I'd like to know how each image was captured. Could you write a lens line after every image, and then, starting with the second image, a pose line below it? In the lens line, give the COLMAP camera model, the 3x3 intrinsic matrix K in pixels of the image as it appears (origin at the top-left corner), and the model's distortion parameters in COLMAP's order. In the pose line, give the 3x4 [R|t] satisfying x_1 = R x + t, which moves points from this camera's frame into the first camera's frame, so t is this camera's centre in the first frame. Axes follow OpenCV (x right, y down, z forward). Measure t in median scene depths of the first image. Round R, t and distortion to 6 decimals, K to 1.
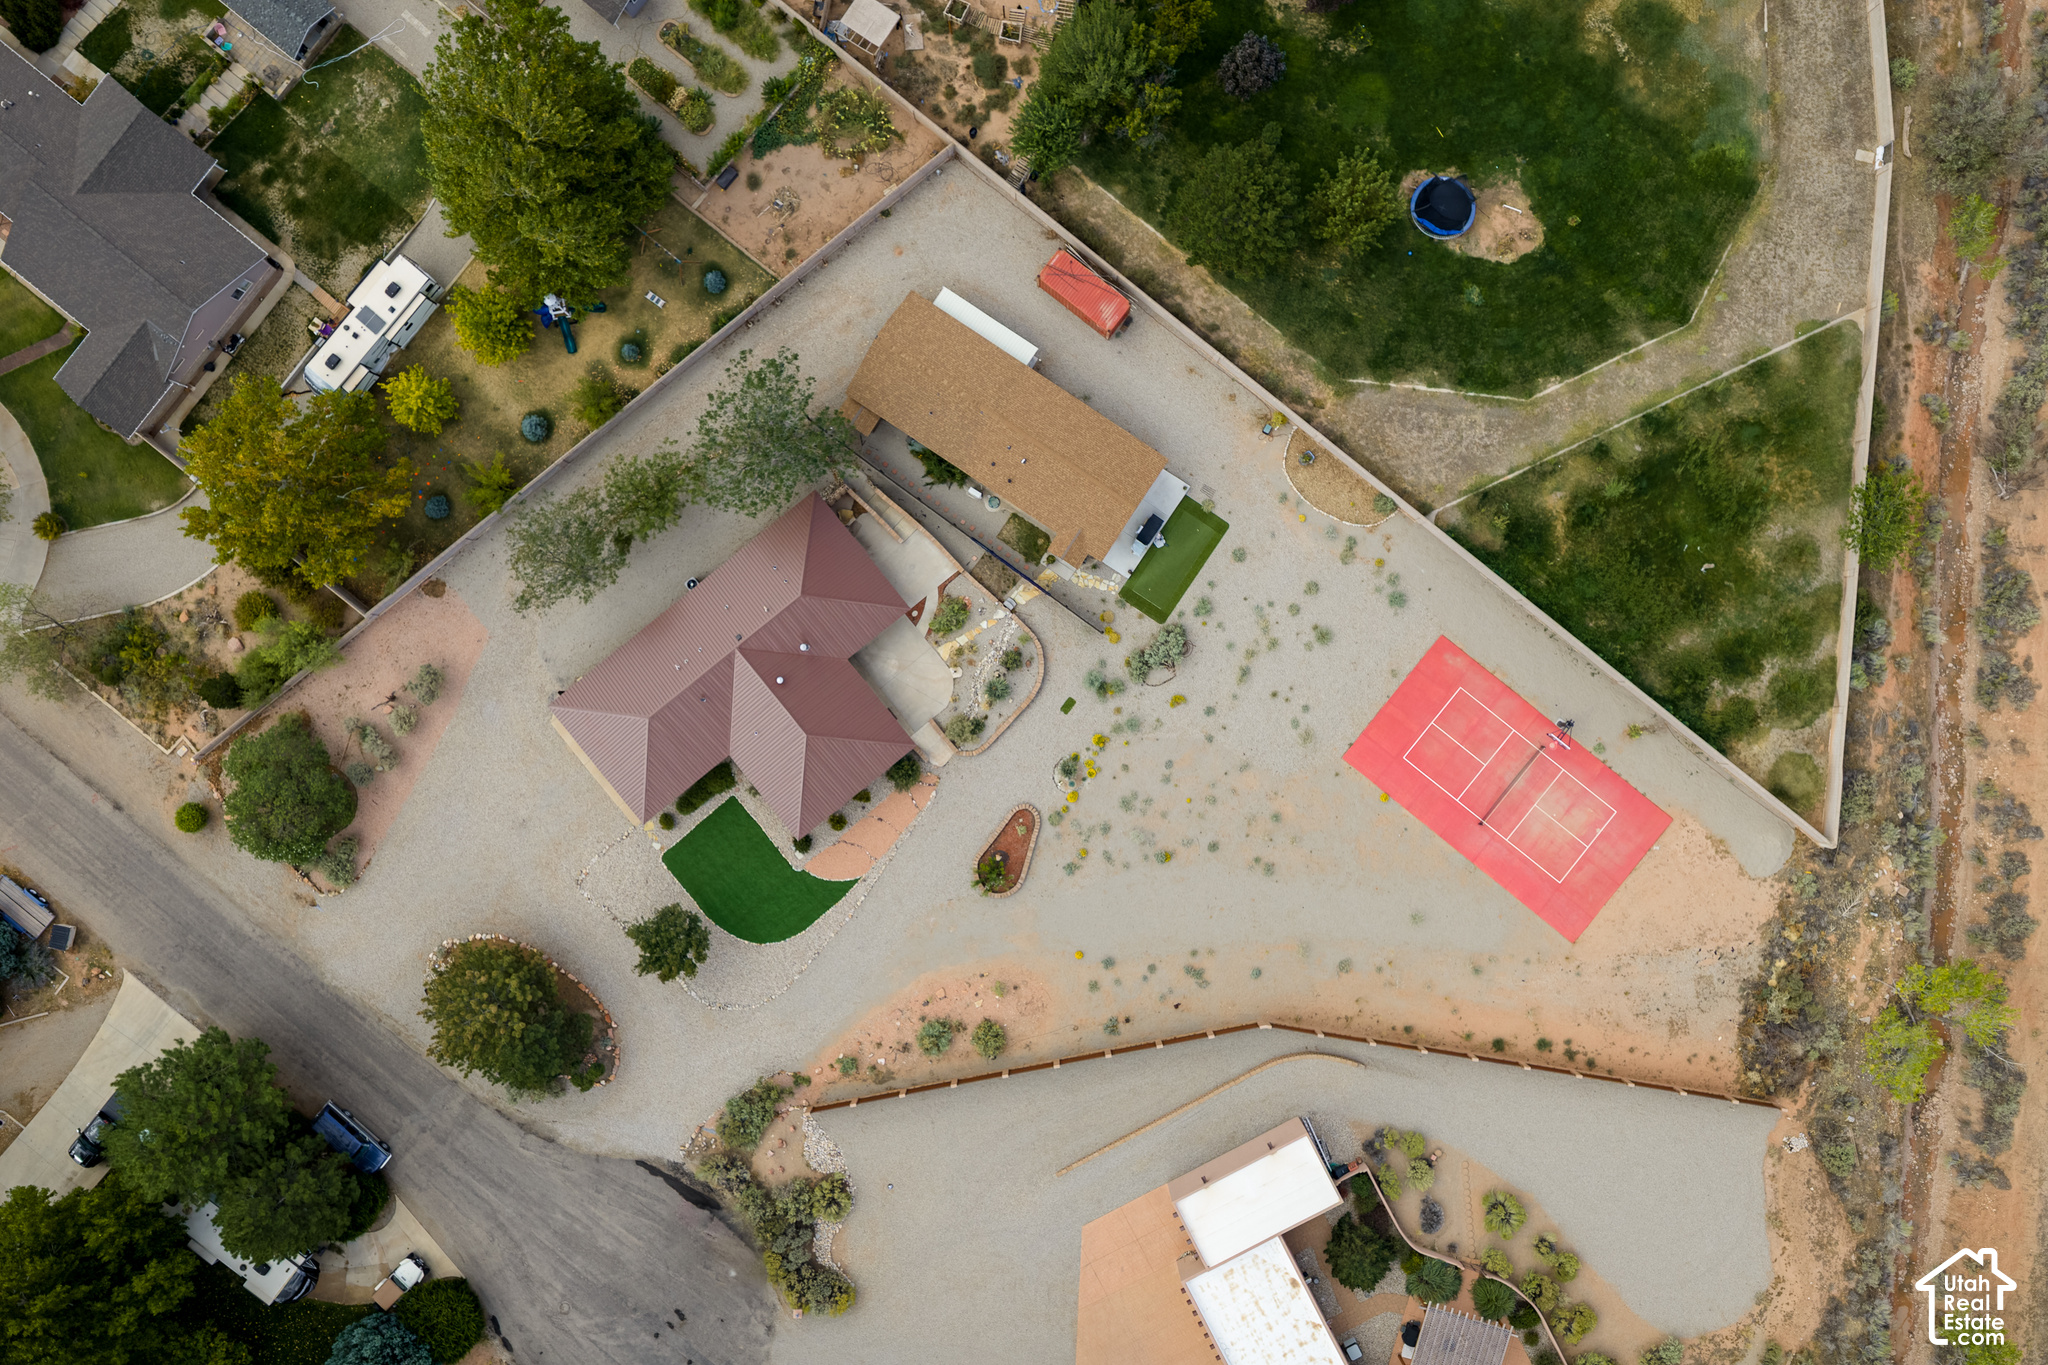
lens RADIAL K [[1729.1, 0, 1024.0], [0, 1729.1, 682.5], [0, 0, 1]] dist [0.000579, 0.001989]
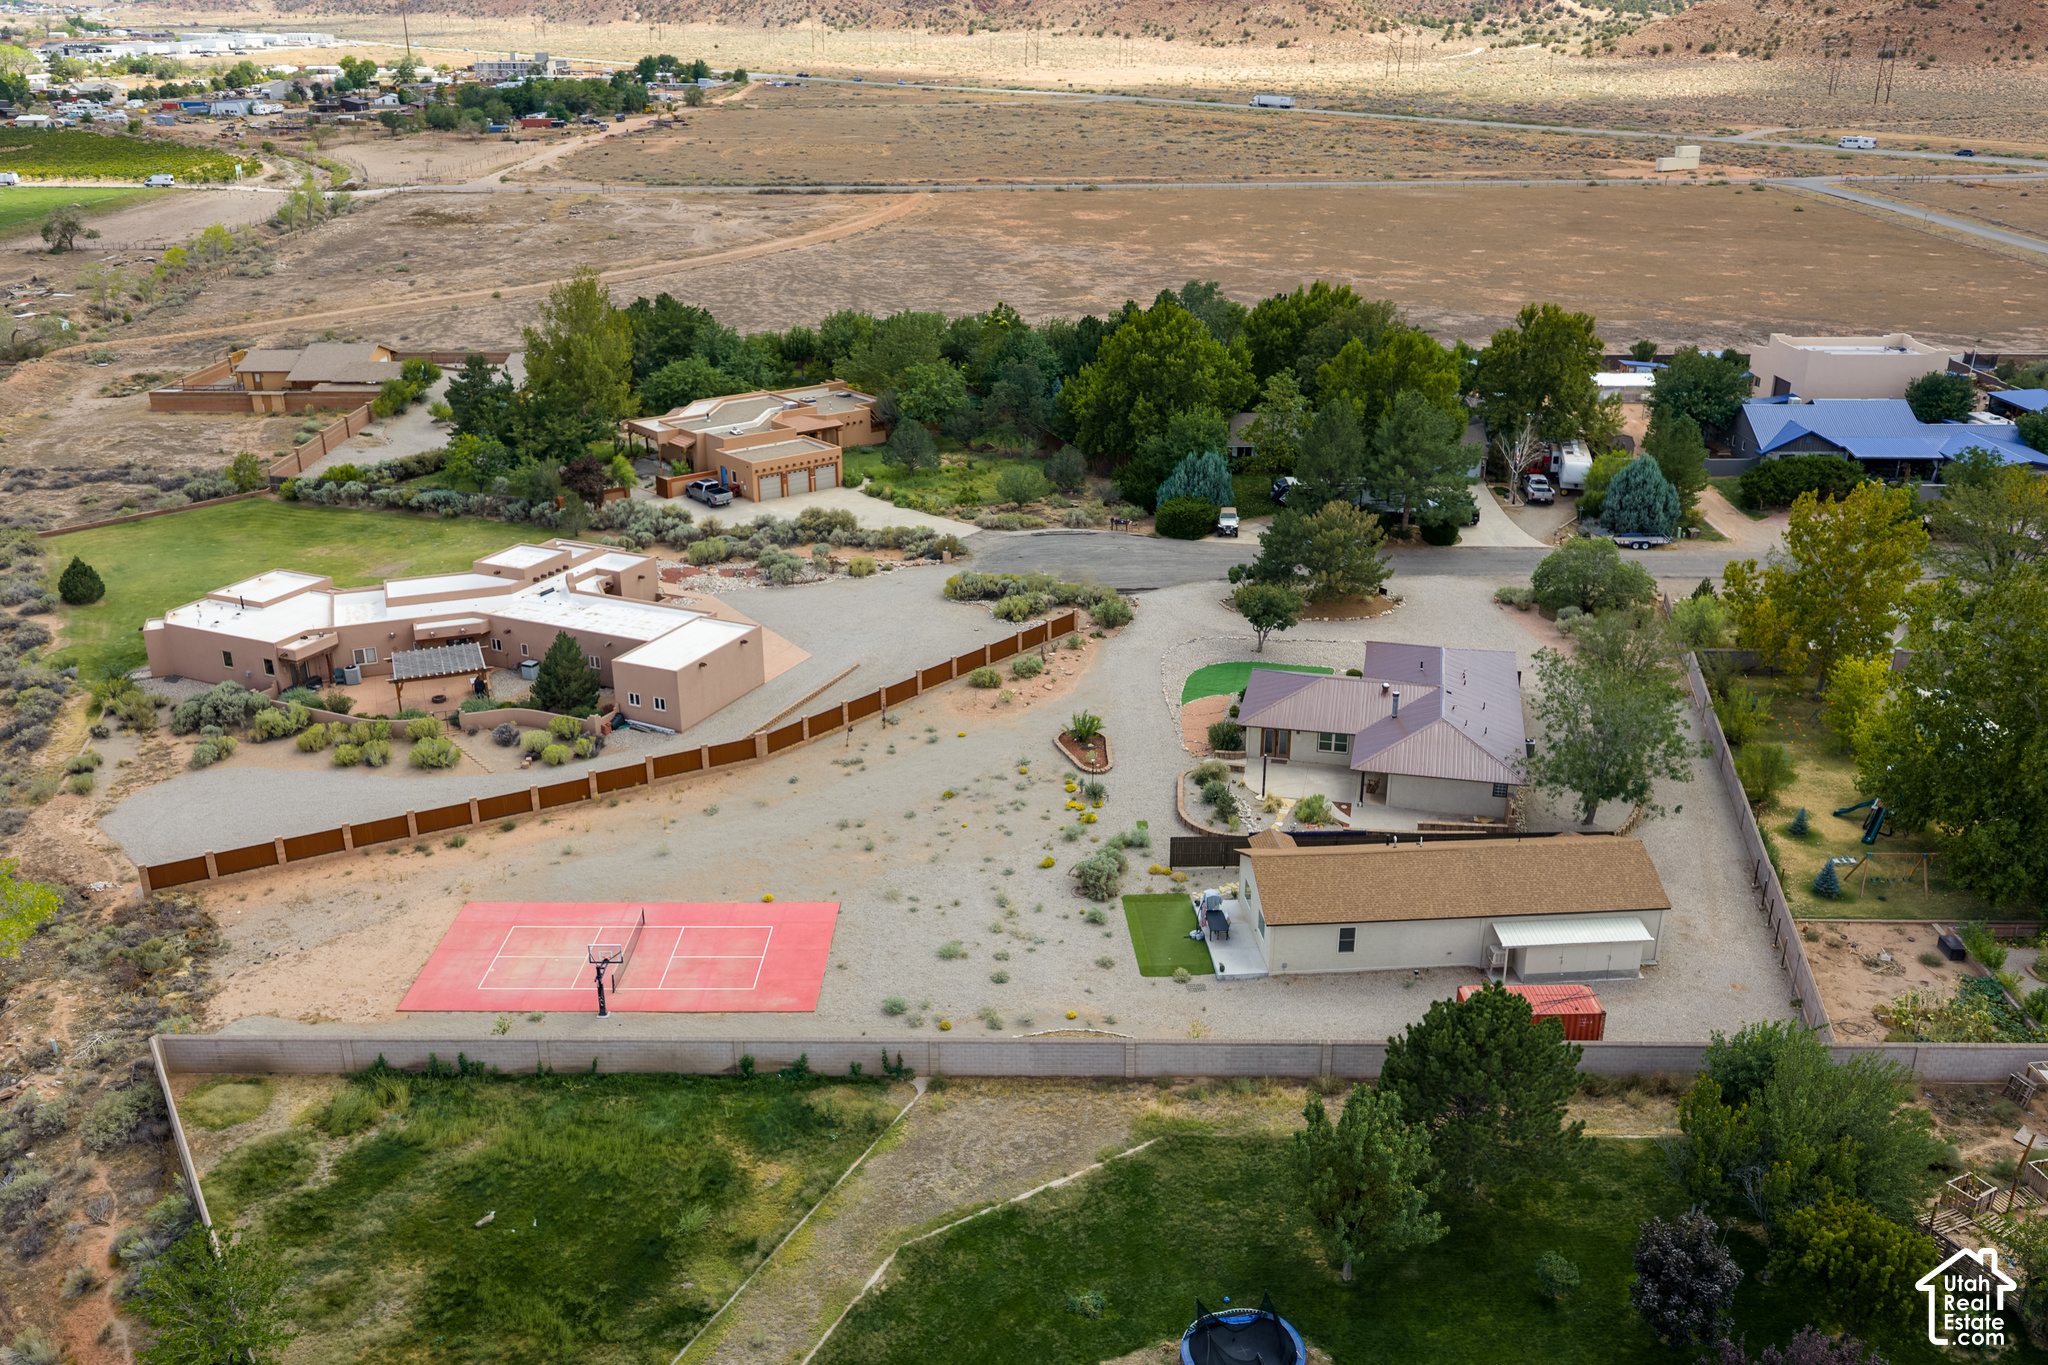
lens RADIAL K [[1729.1, 0, 1024.0], [0, 1729.1, 682.5], [0, 0, 1]] dist [0.000579, 0.001989]
pose [[-0.785968, 0.241365, -0.569208, 0.544006], [-0.618245, -0.298972, 0.726903, -0.554048], [0.005271, 0.923233, 0.384205, 0.605648]]
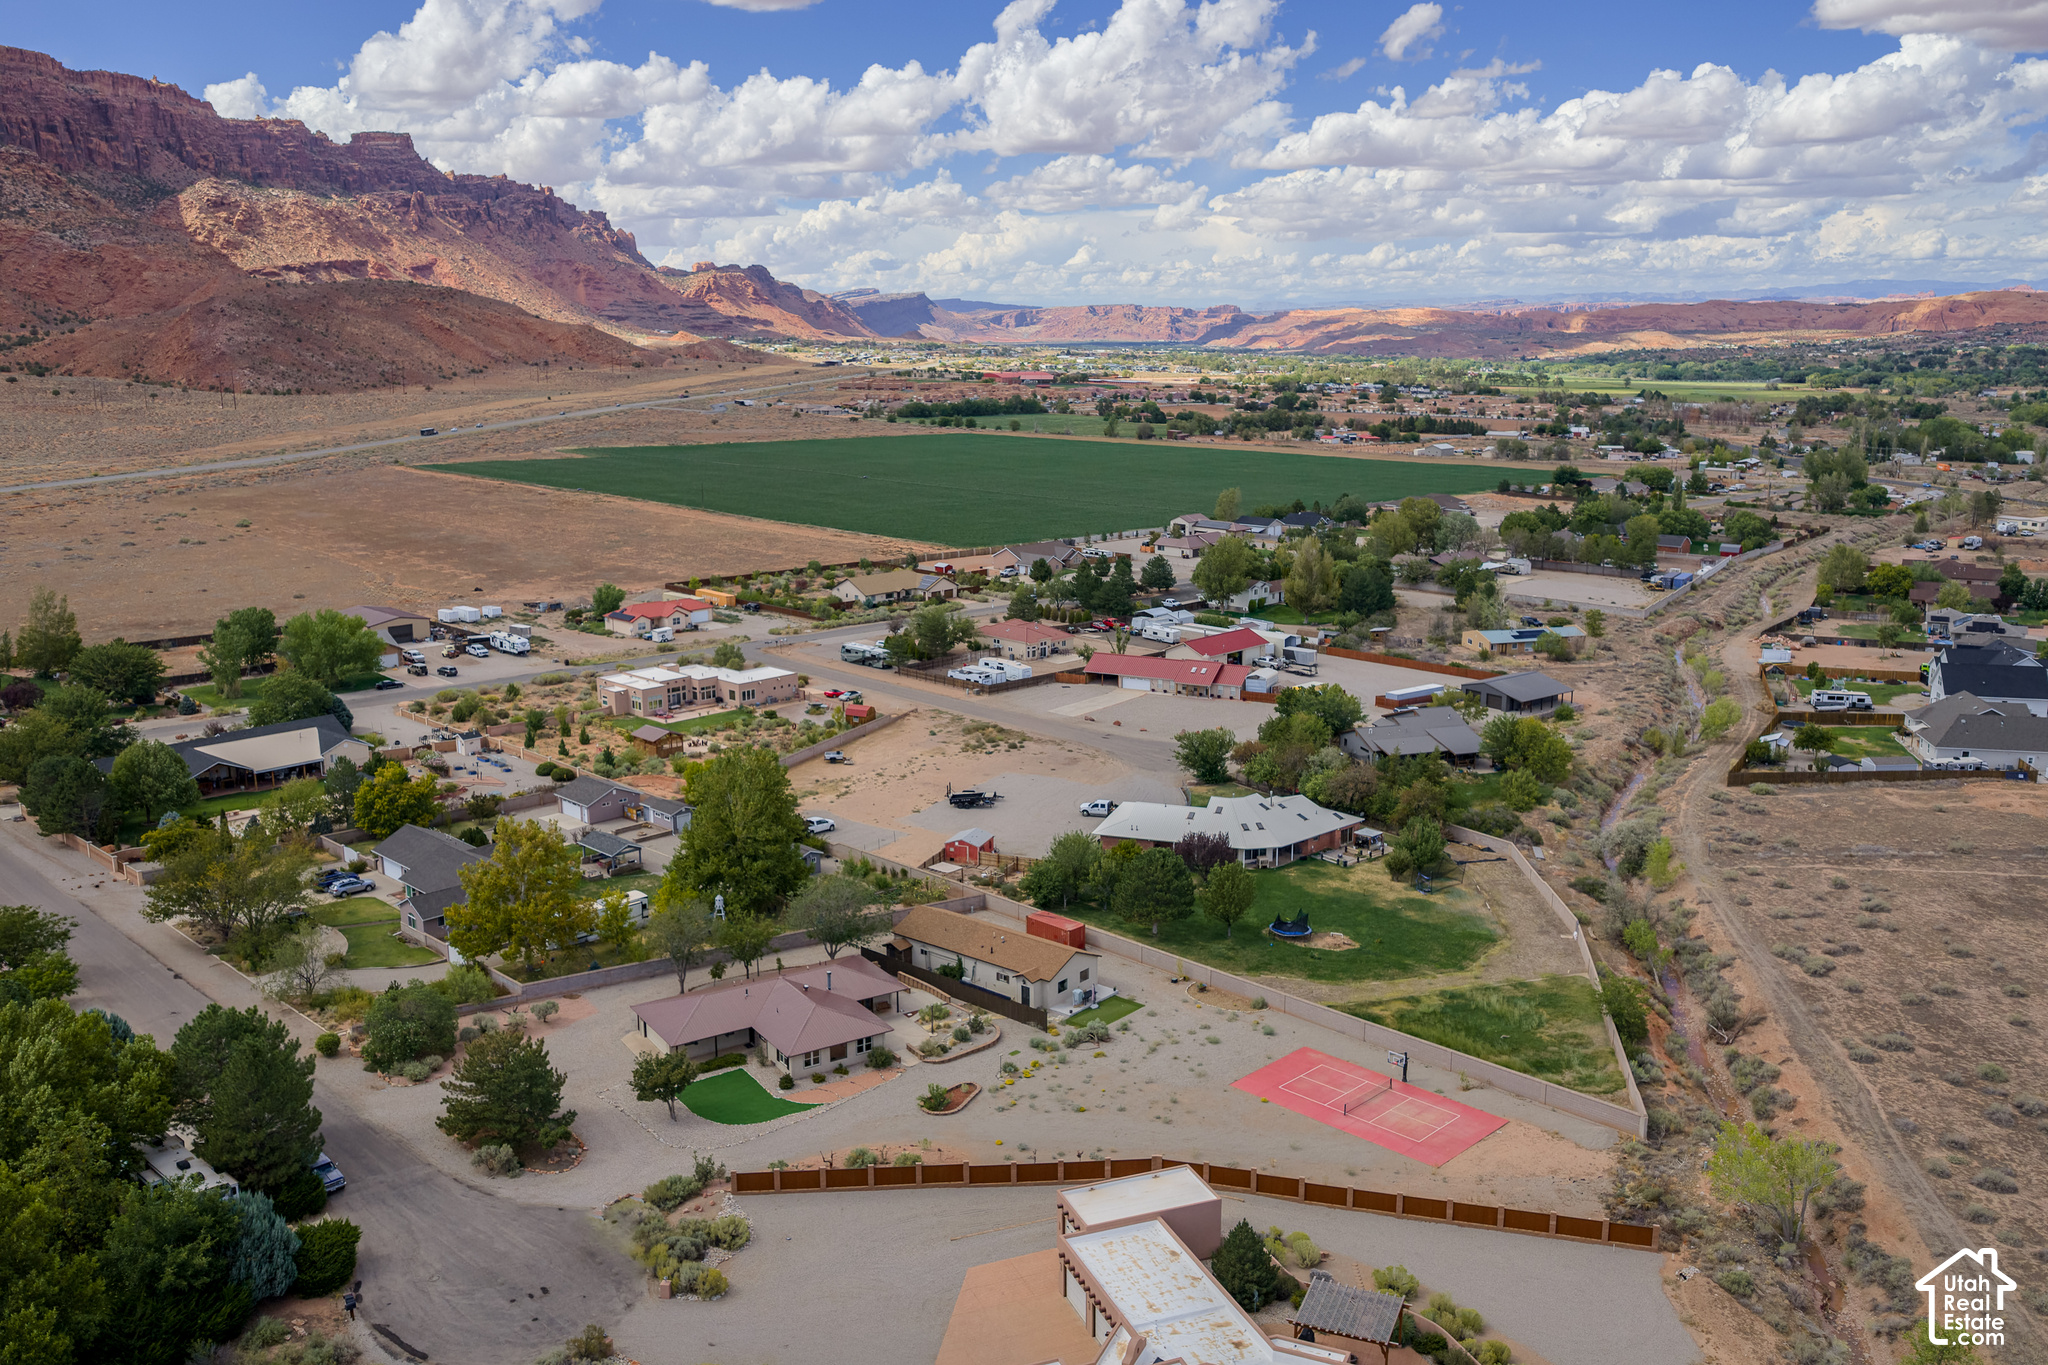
lens RADIAL K [[1729.1, 0, 1024.0], [0, 1729.1, 682.5], [0, 0, 1]] dist [0.000579, 0.001989]
pose [[0.993889, 0.033383, -0.105212, 0.158966], [-0.109834, 0.204303, -0.972727, 1.210124], [-0.010977, 0.978338, 0.206721, 0.463249]]
